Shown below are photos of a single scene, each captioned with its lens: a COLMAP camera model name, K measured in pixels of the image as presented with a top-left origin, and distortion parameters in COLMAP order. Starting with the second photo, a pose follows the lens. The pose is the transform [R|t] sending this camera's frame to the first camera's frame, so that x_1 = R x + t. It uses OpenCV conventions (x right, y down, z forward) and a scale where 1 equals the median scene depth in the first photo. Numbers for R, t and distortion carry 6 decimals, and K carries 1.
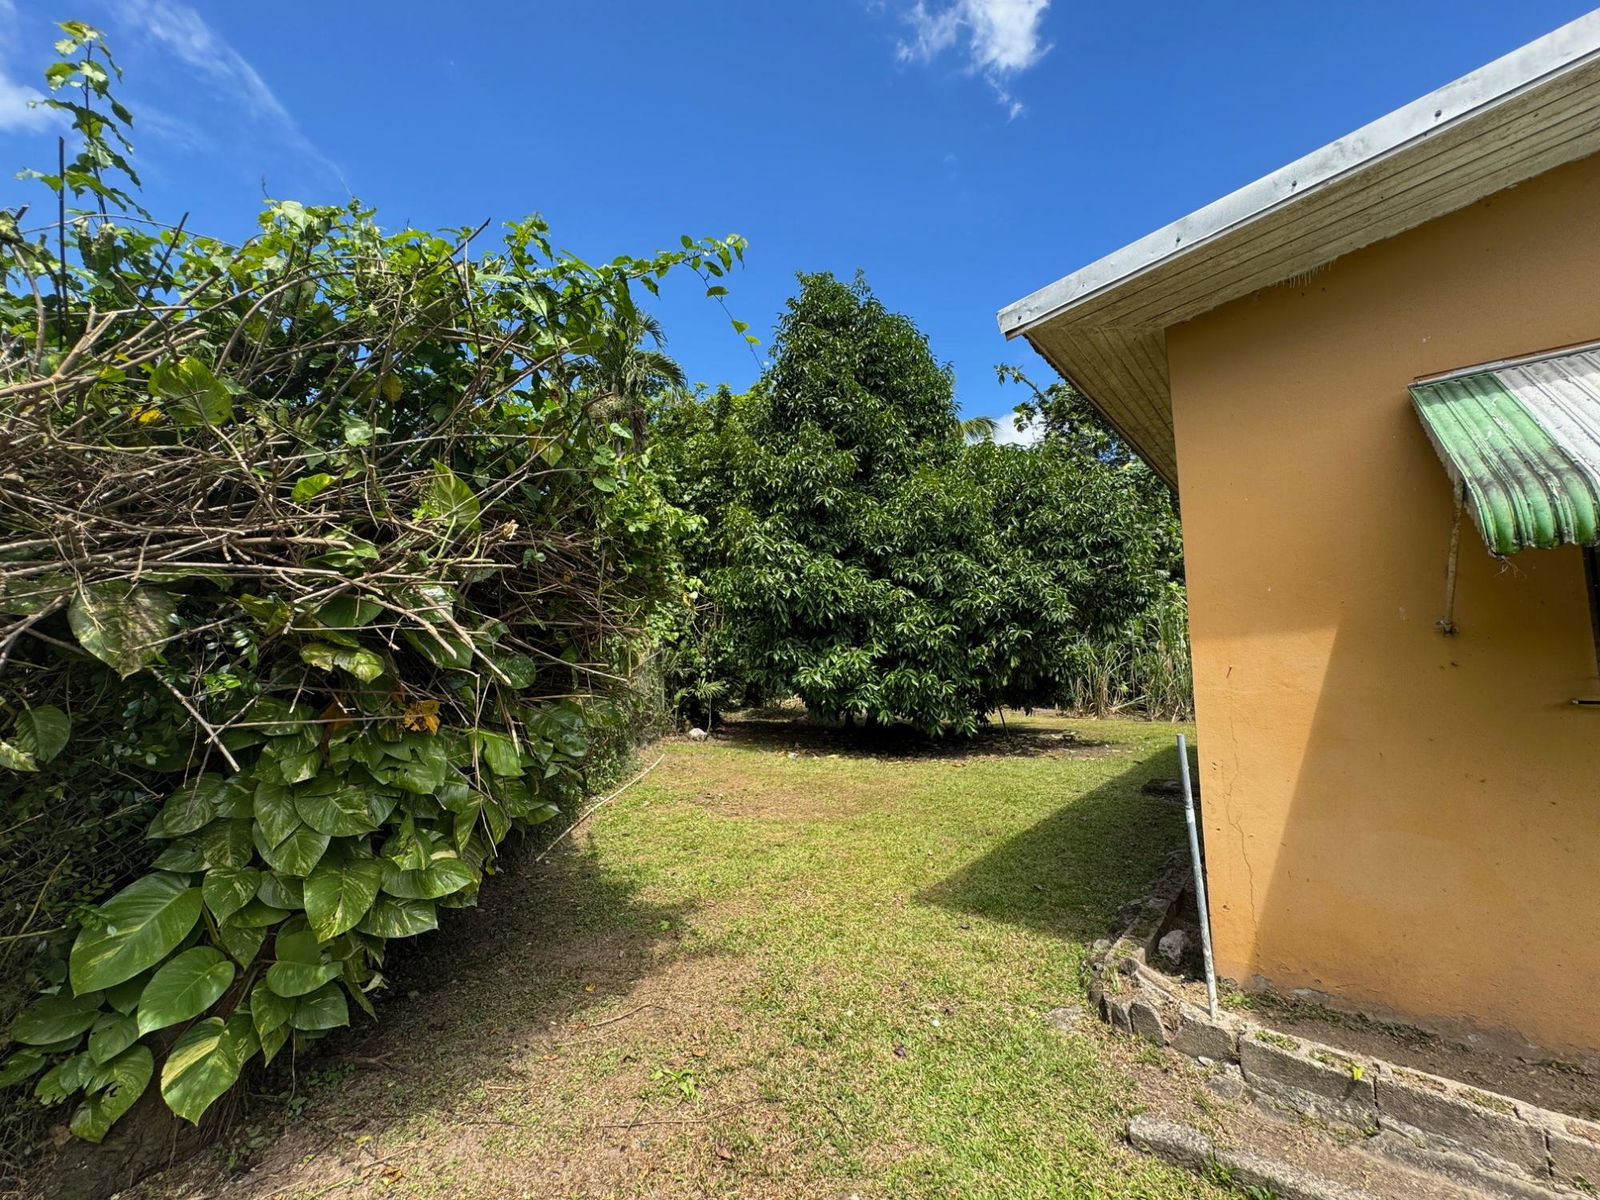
lens RADIAL K [[643.7, 0, 800.0], [0, 643.7, 600.0], [0, 0, 1]] dist [0.011126, -0.000018]
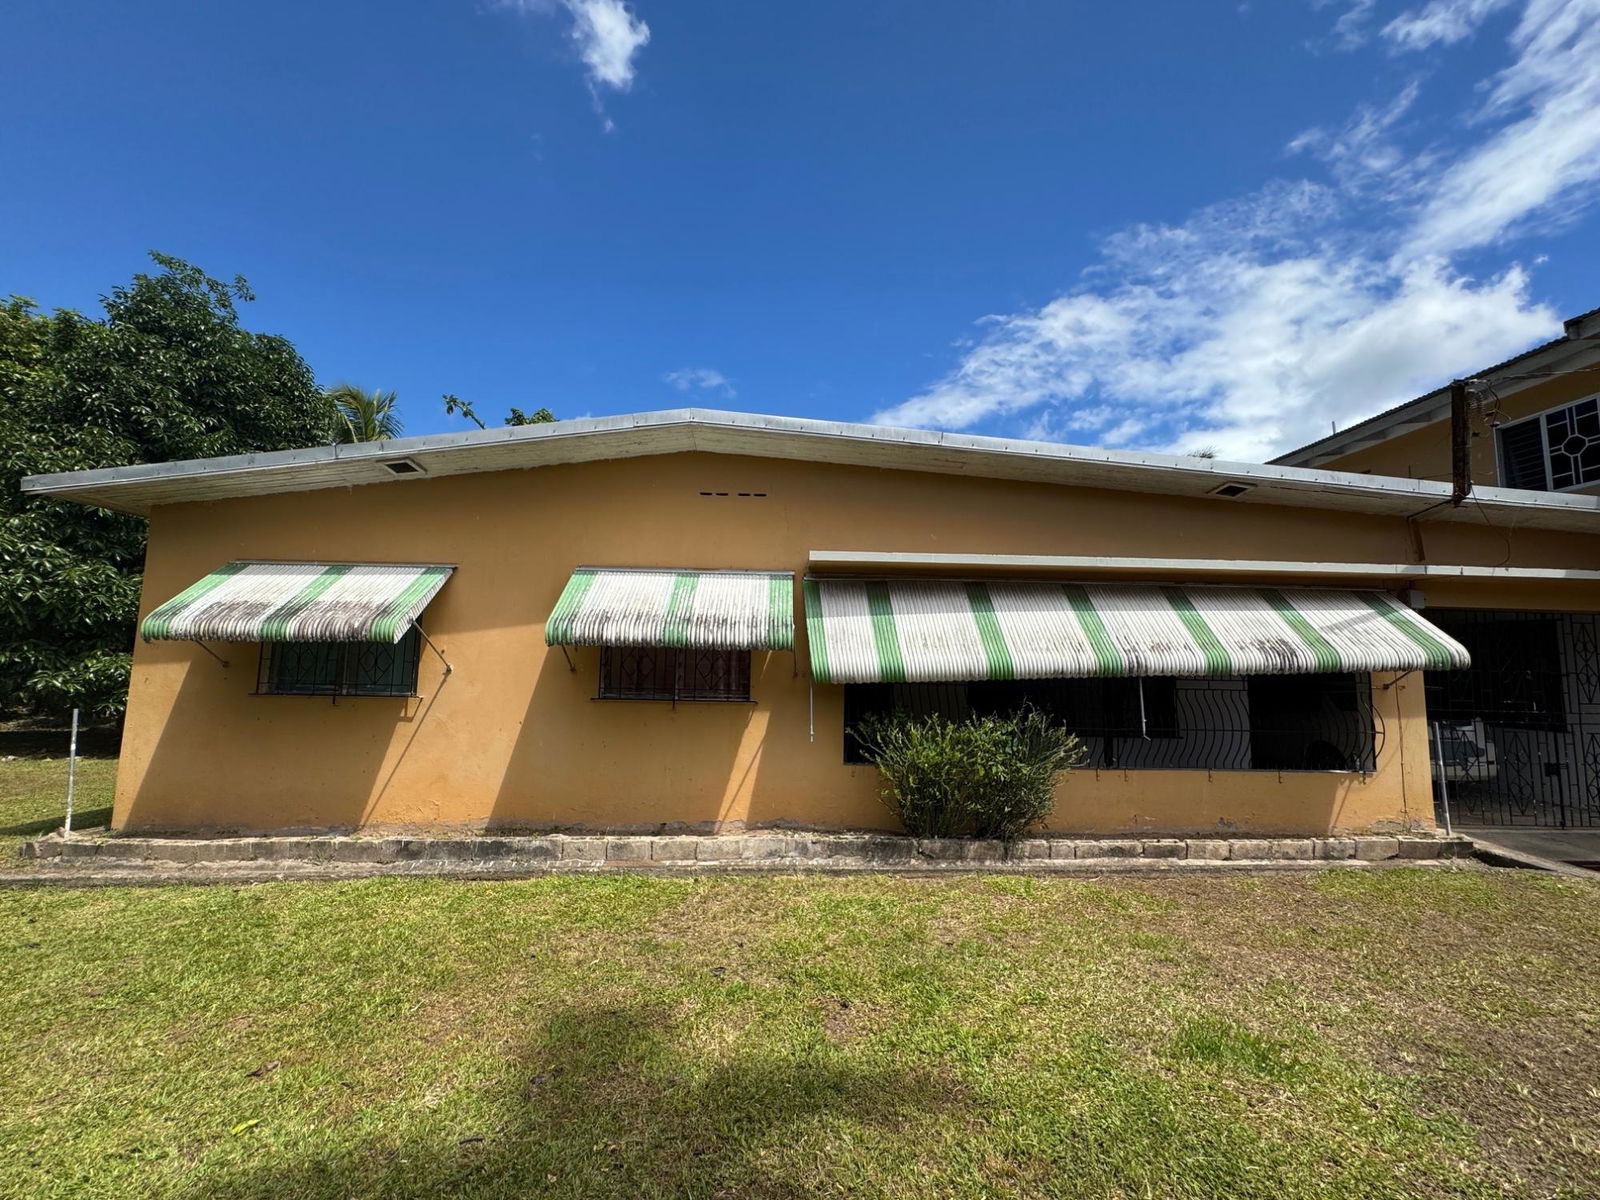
lens RADIAL K [[664.7, 0, 895.5], [0, 664.7, 595.2], [0, 0, 1]] dist [0.011103, -0.000604]
pose [[0.757027, 0.089488, 0.647227, 0.331196], [-0.084857, 0.995653, -0.038410, -0.087987], [-0.647850, -0.025844, 0.761329, -0.690016]]
